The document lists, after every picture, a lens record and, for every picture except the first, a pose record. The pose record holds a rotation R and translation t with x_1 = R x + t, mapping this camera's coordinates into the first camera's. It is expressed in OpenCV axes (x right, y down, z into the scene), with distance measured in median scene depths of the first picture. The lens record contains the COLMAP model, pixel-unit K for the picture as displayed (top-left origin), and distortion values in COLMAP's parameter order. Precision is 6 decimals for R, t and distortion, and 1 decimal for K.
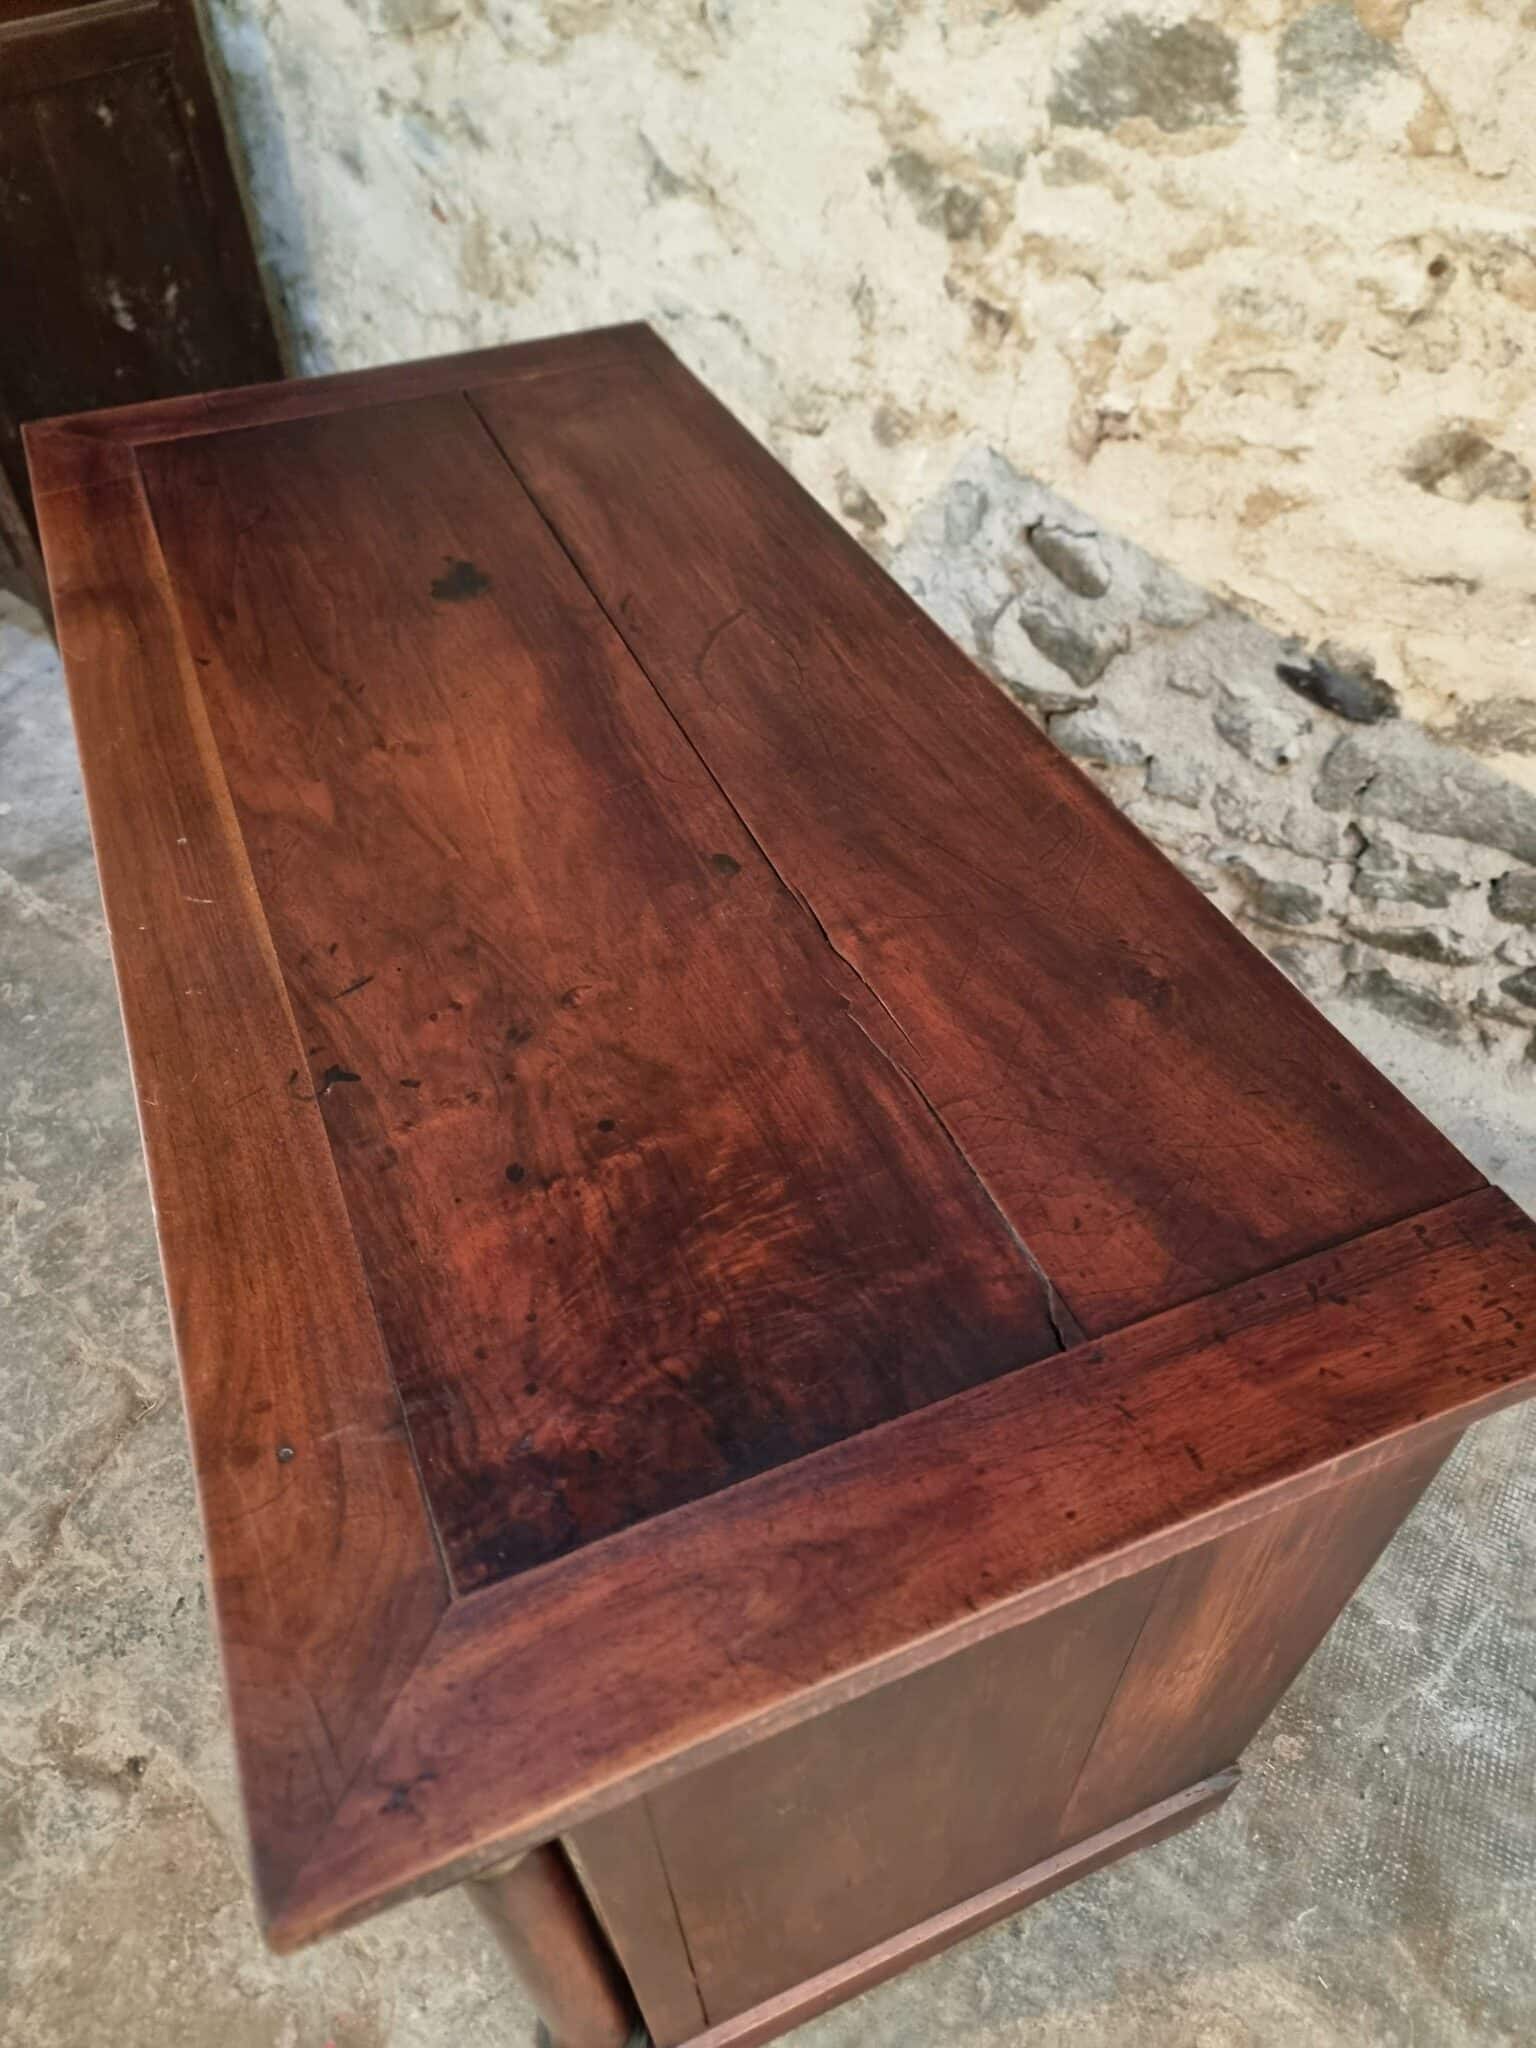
lens RADIAL K [[1429.6, 0, 744.3], [0, 1429.6, 1024.6], [0, 0, 1]] dist [0.079023, -0.082839]
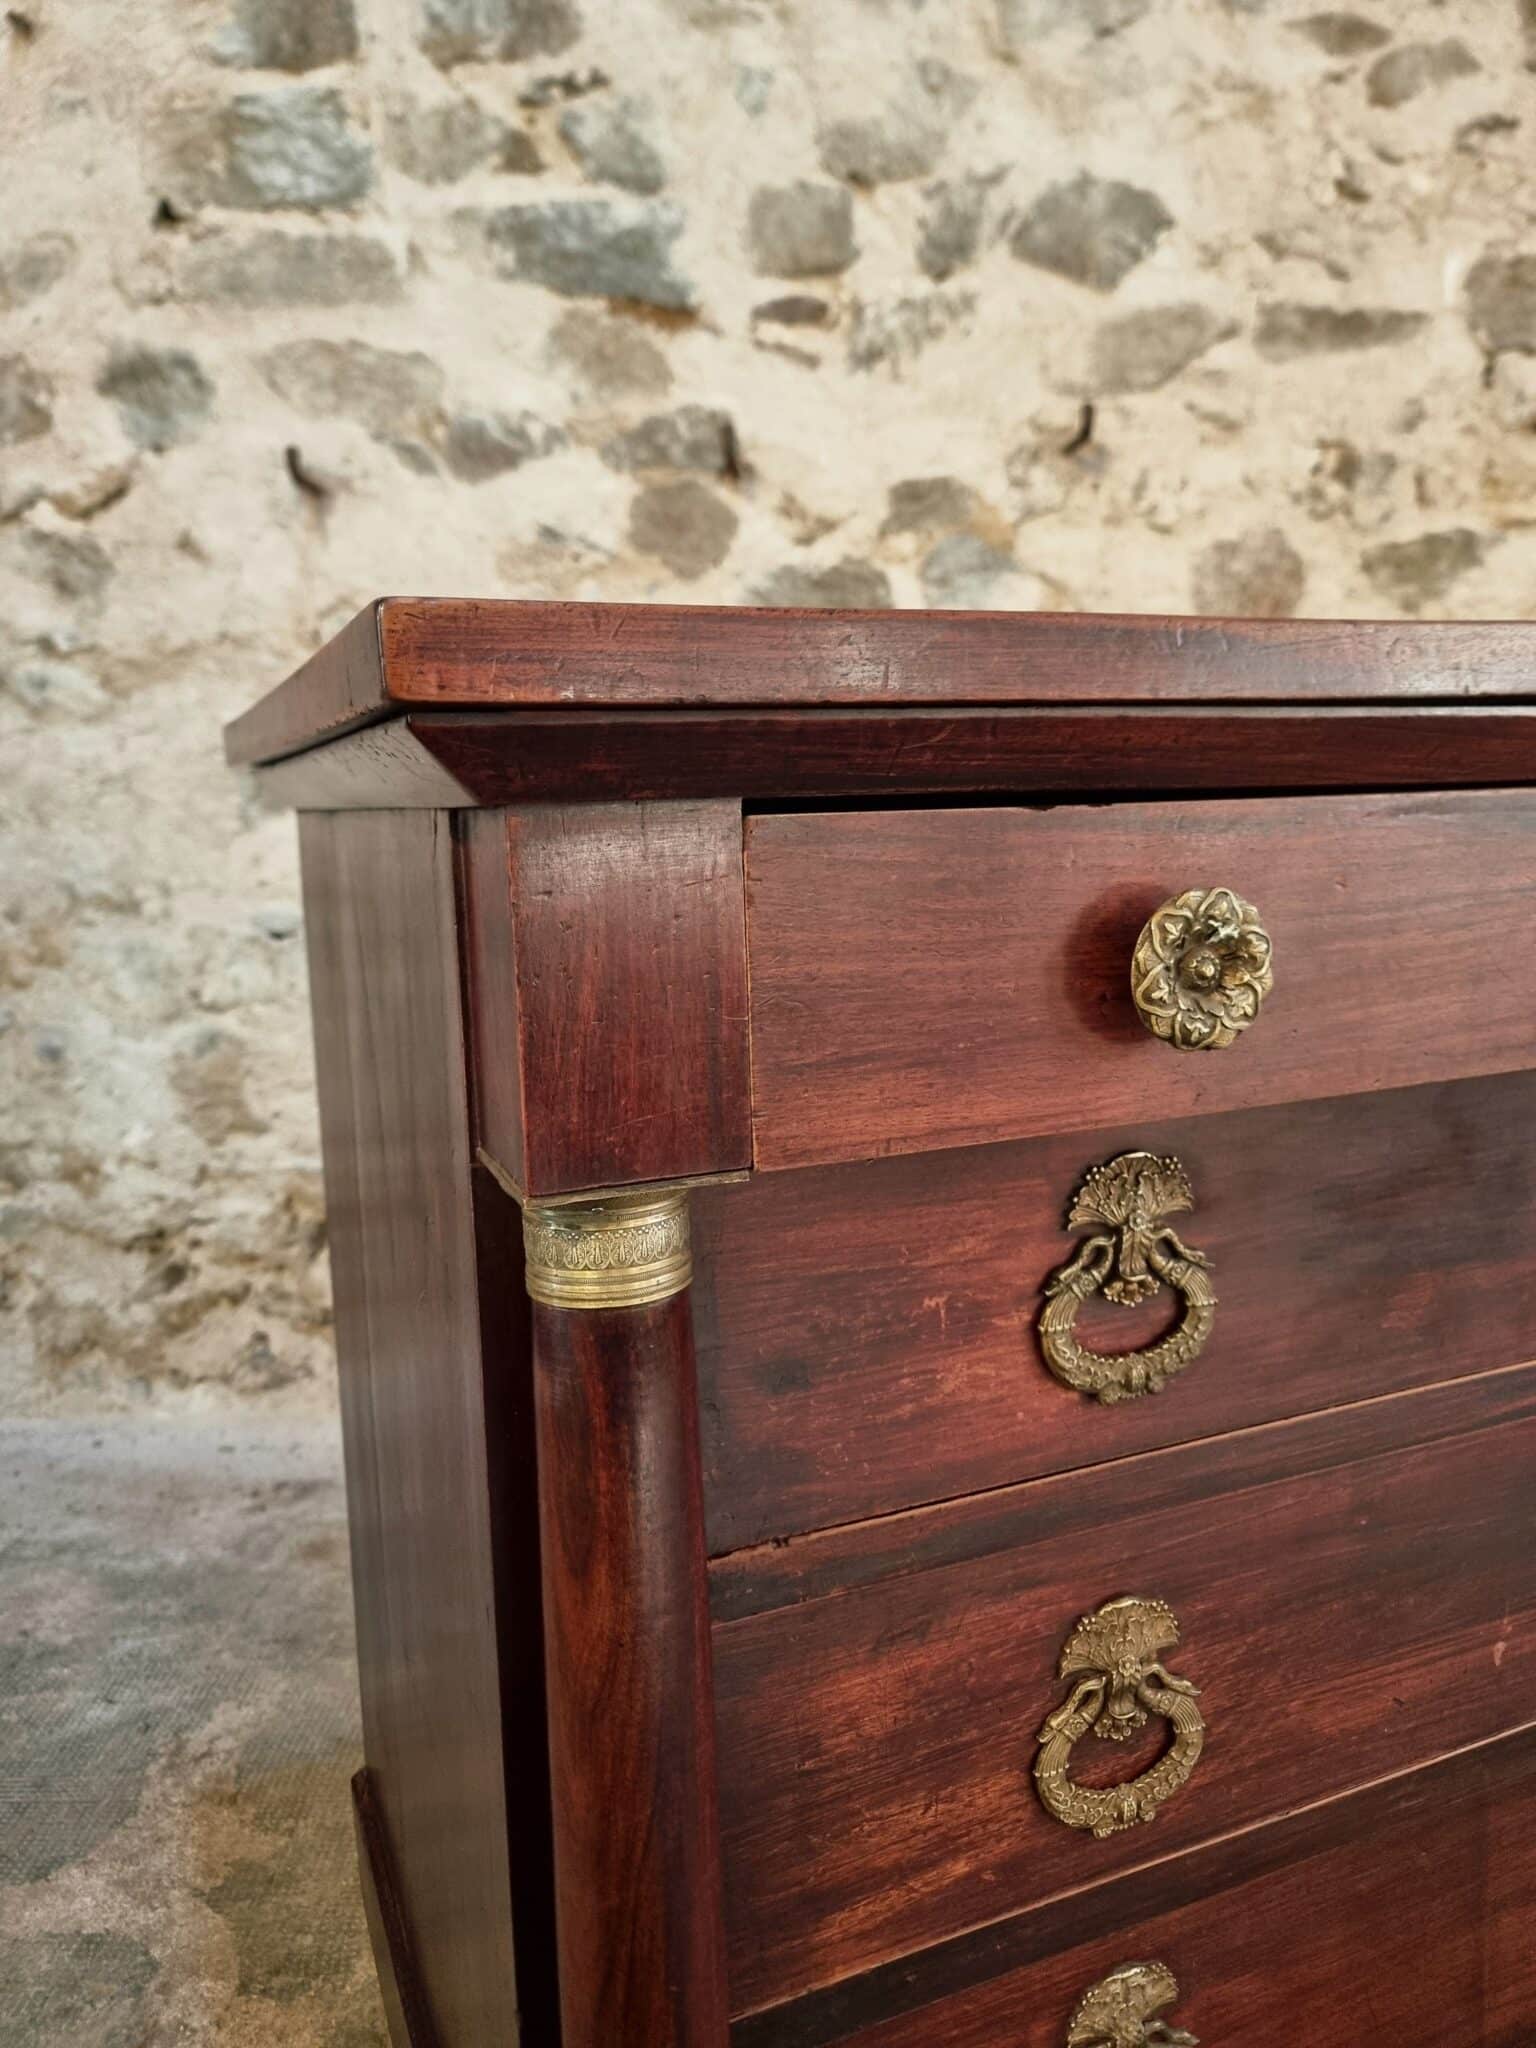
lens RADIAL K [[1448.7, 0, 745.8], [0, 1448.7, 1031.2], [0, 0, 1]] dist [0.049548, -0.058592]
pose [[0.804207, -0.099088, 0.586032, -0.483461], [0.433242, 0.772734, -0.463879, 0.132182], [-0.406881, 0.626948, 0.664367, 0.450900]]
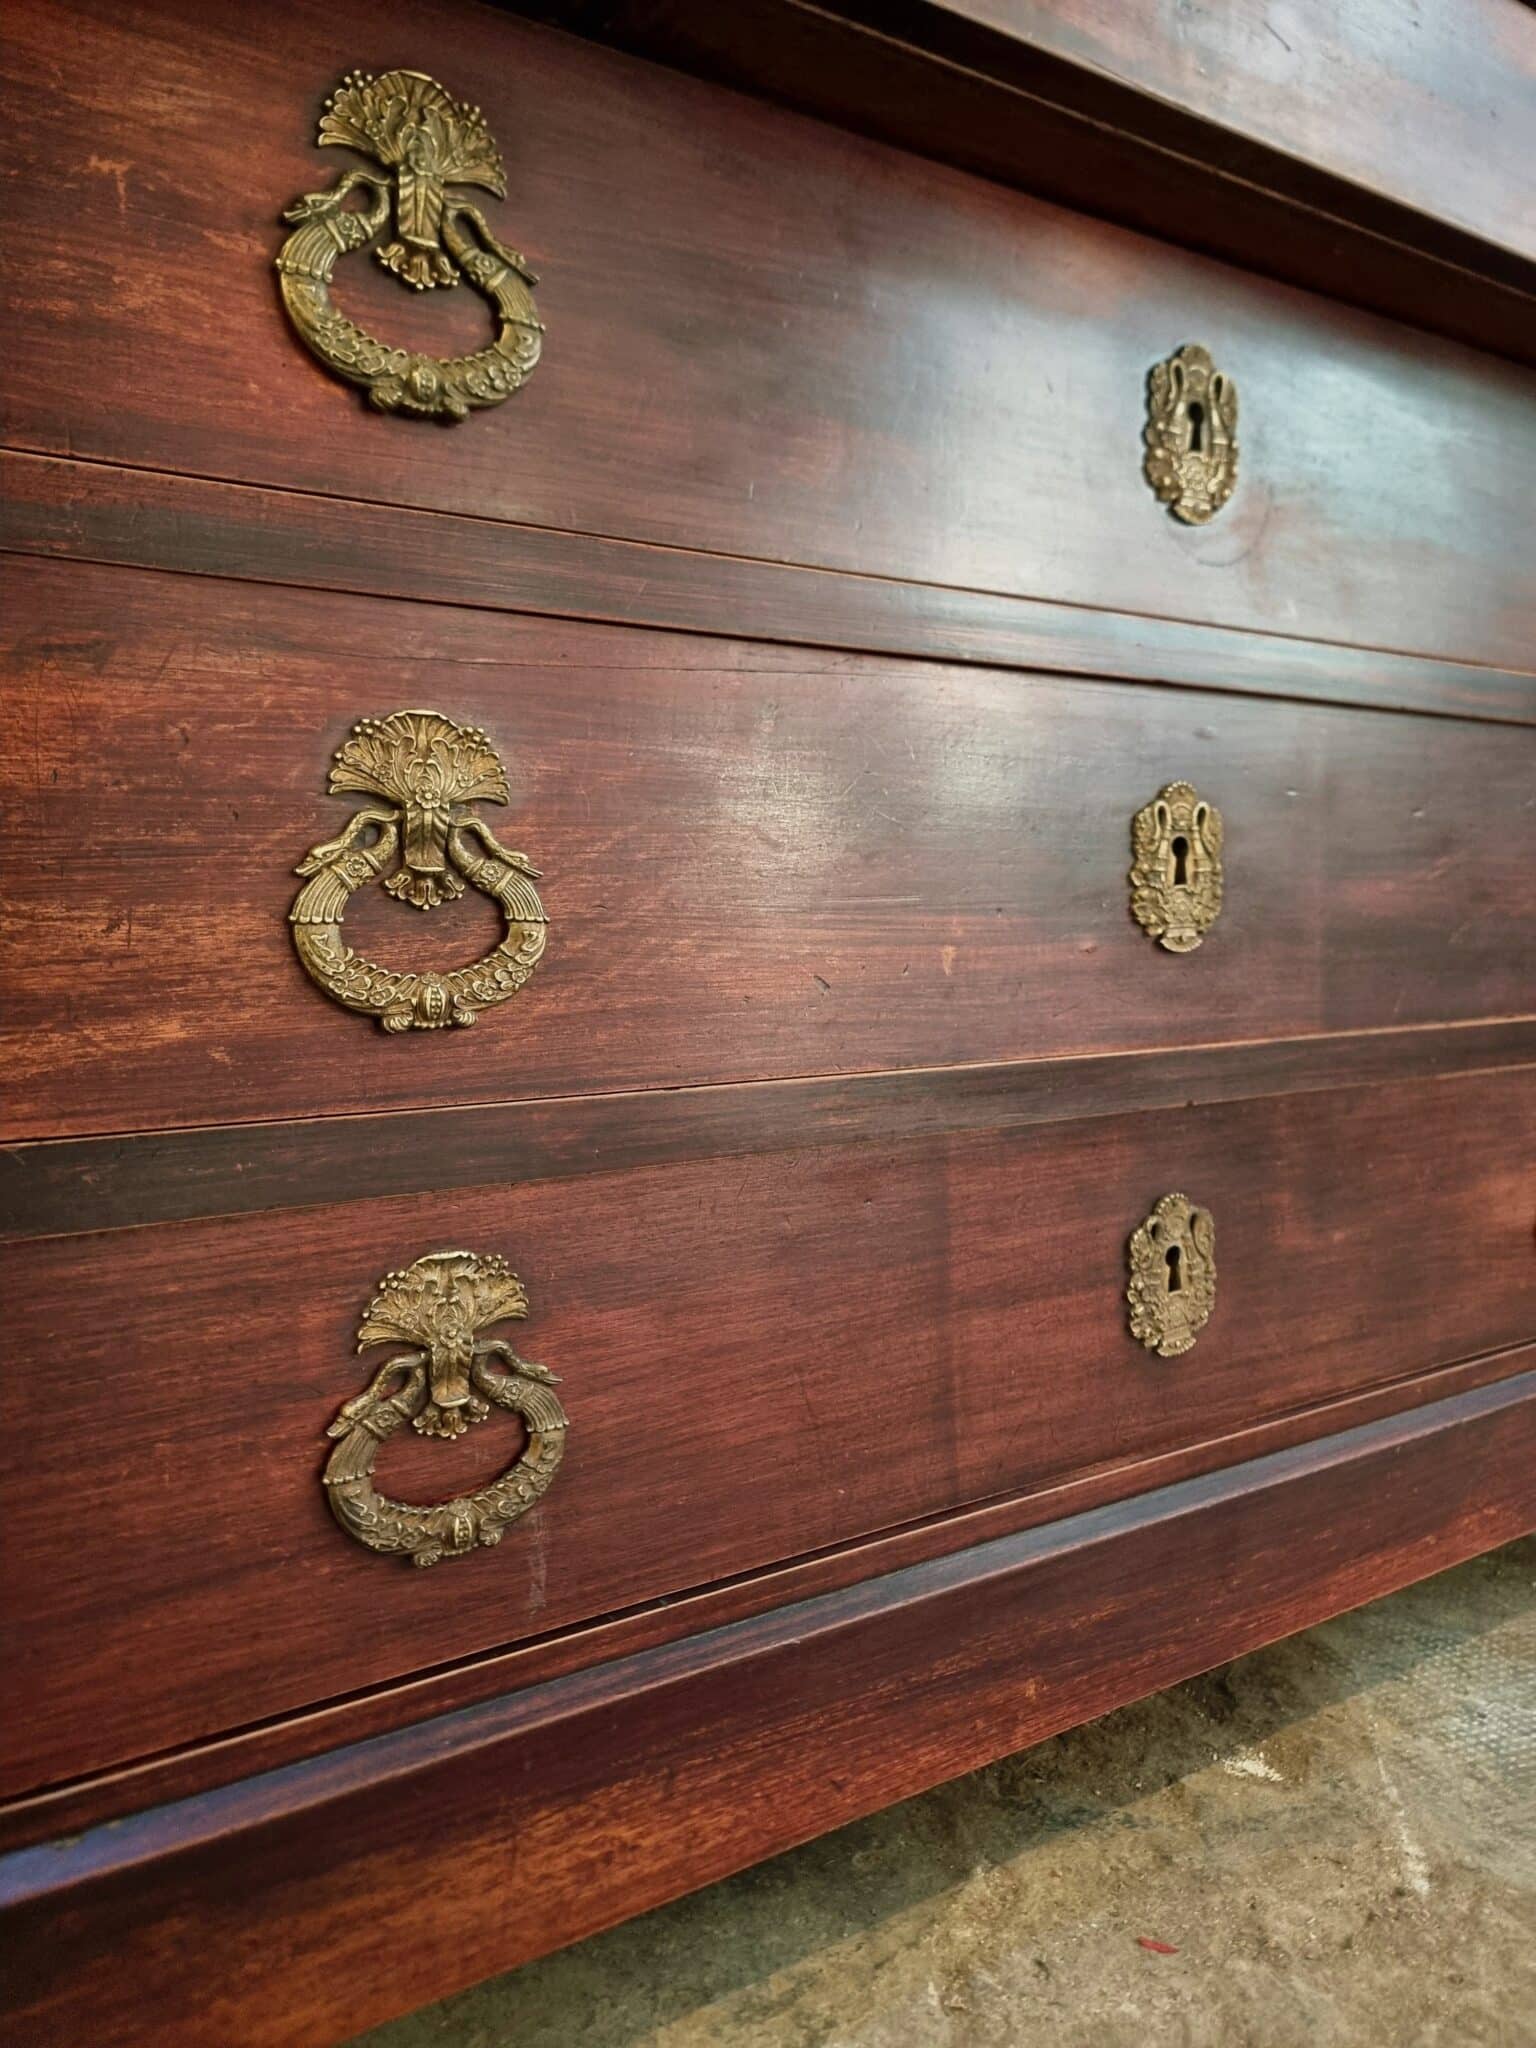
lens RADIAL K [[1448.7, 0, 745.8], [0, 1448.7, 1031.2], [0, 0, 1]] dist [0.049548, -0.058592]
pose [[0.683716, -0.041476, 0.728569, -0.358996], [0.515705, 0.733843, -0.442180, 0.329289], [-0.516316, 0.678052, 0.523129, 0.624317]]
